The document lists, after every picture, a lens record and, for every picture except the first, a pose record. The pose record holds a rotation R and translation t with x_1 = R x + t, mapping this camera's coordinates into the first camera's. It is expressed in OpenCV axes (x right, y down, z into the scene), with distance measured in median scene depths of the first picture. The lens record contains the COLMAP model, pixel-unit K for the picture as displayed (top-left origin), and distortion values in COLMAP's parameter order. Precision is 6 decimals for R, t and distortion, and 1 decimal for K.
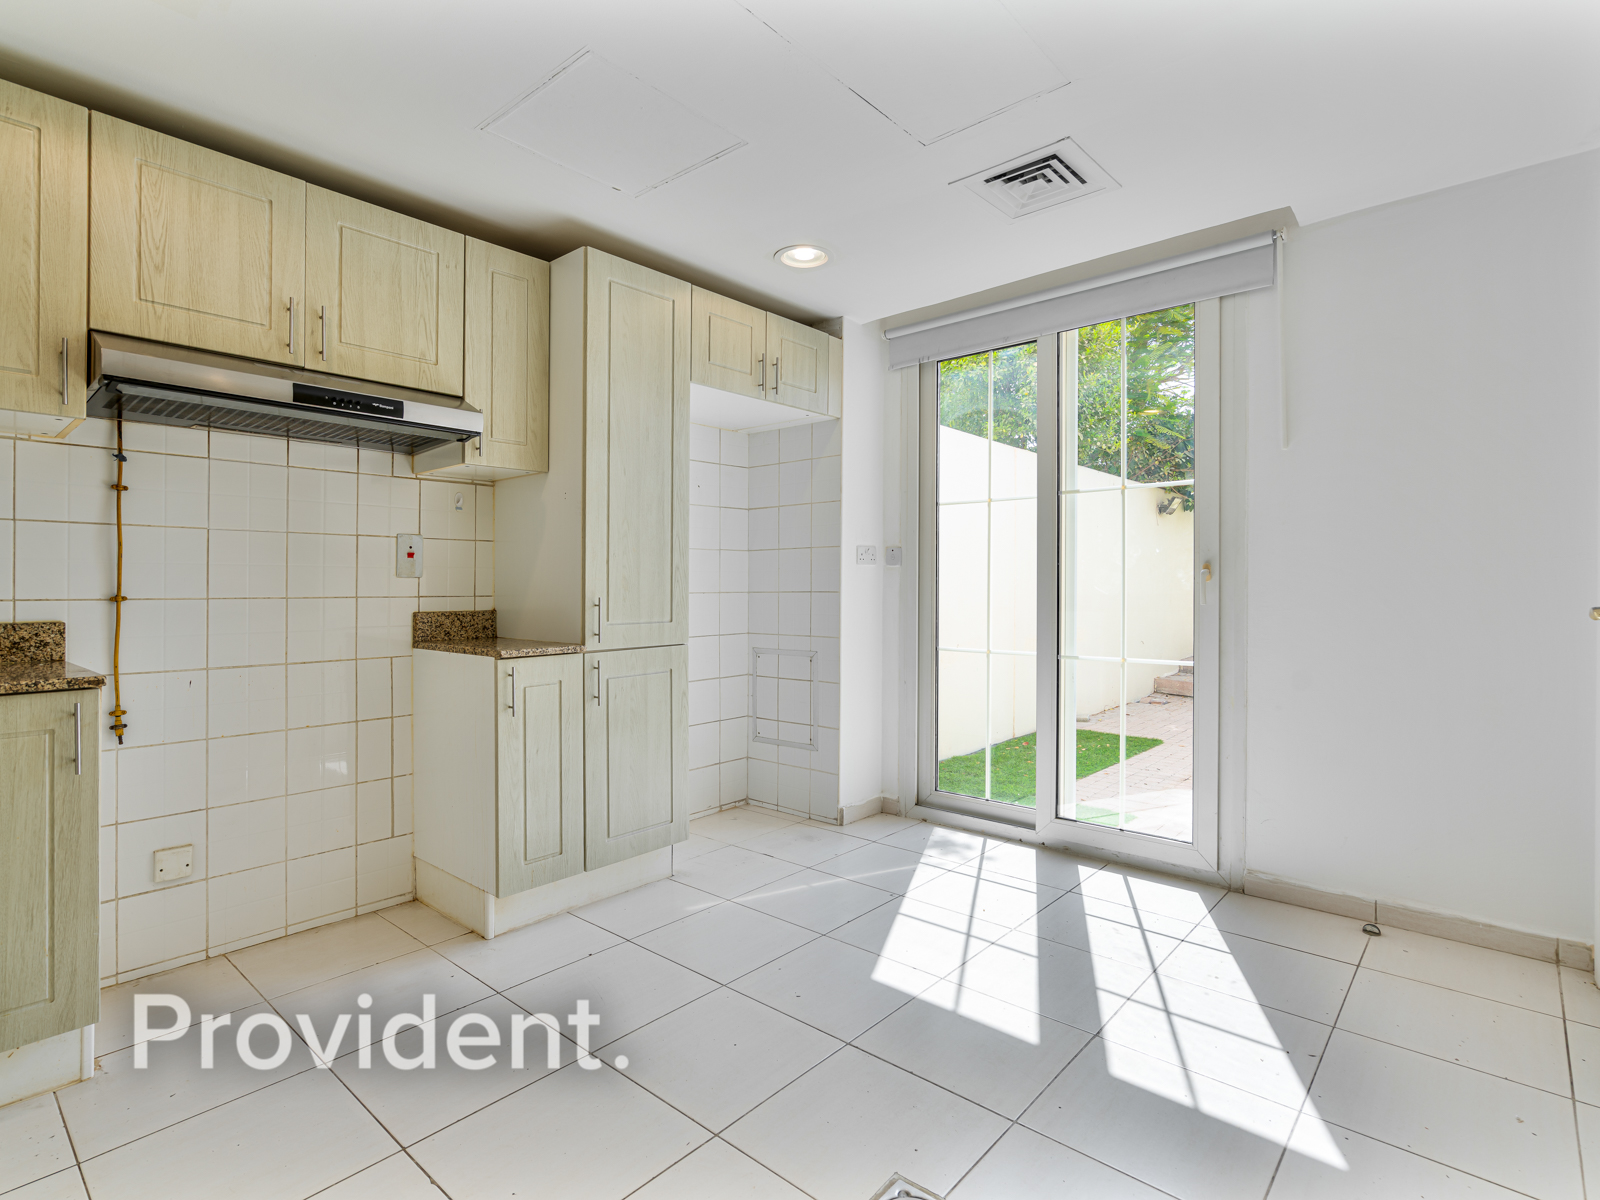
lens RADIAL K [[811.8, 0, 802.9], [0, 811.8, 604.6], [0, 0, 1]] dist [-0.014471, 0.006332]
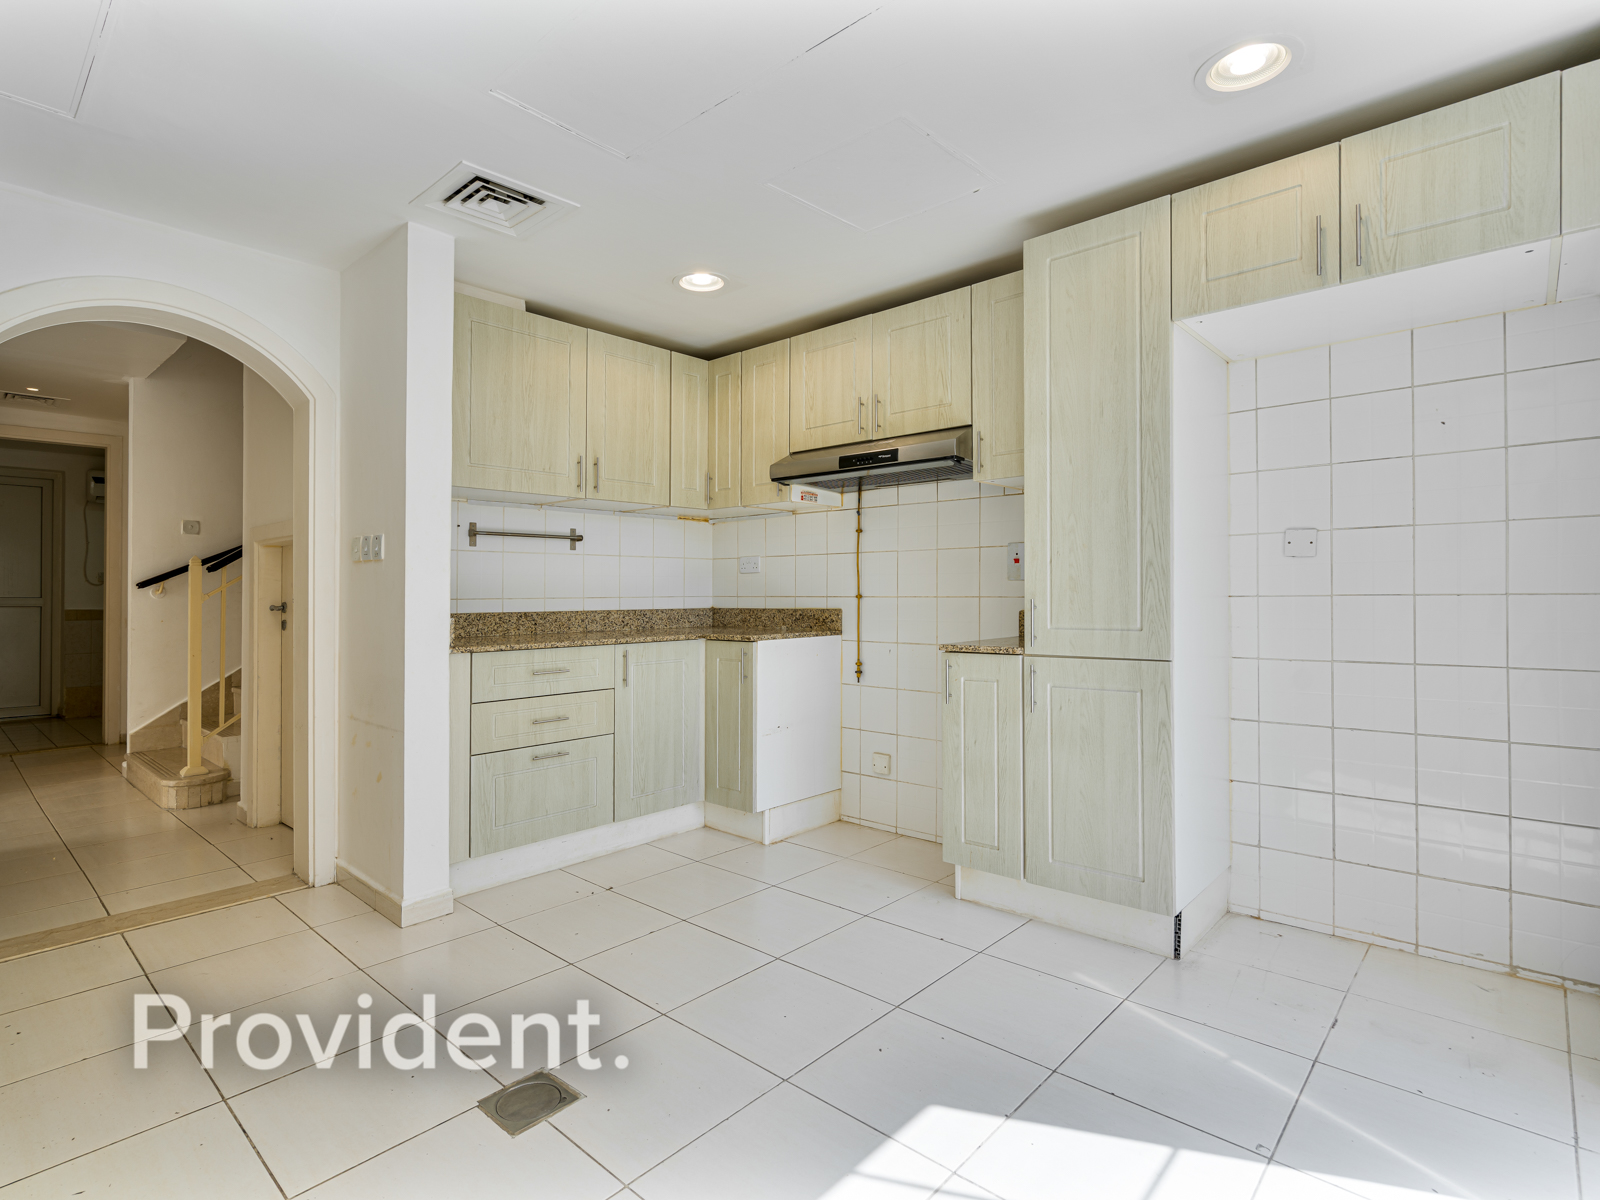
lens RADIAL K [[811.8, 0, 799.1], [0, 811.8, 587.6], [0, 0, 1]] dist [-0.014471, 0.006332]
pose [[-0.010153, -0.004586, -0.999938, 0.746295], [-0.016492, 0.999854, -0.004418, -0.013959], [0.999812, 0.016447, -0.010227, 0.775028]]
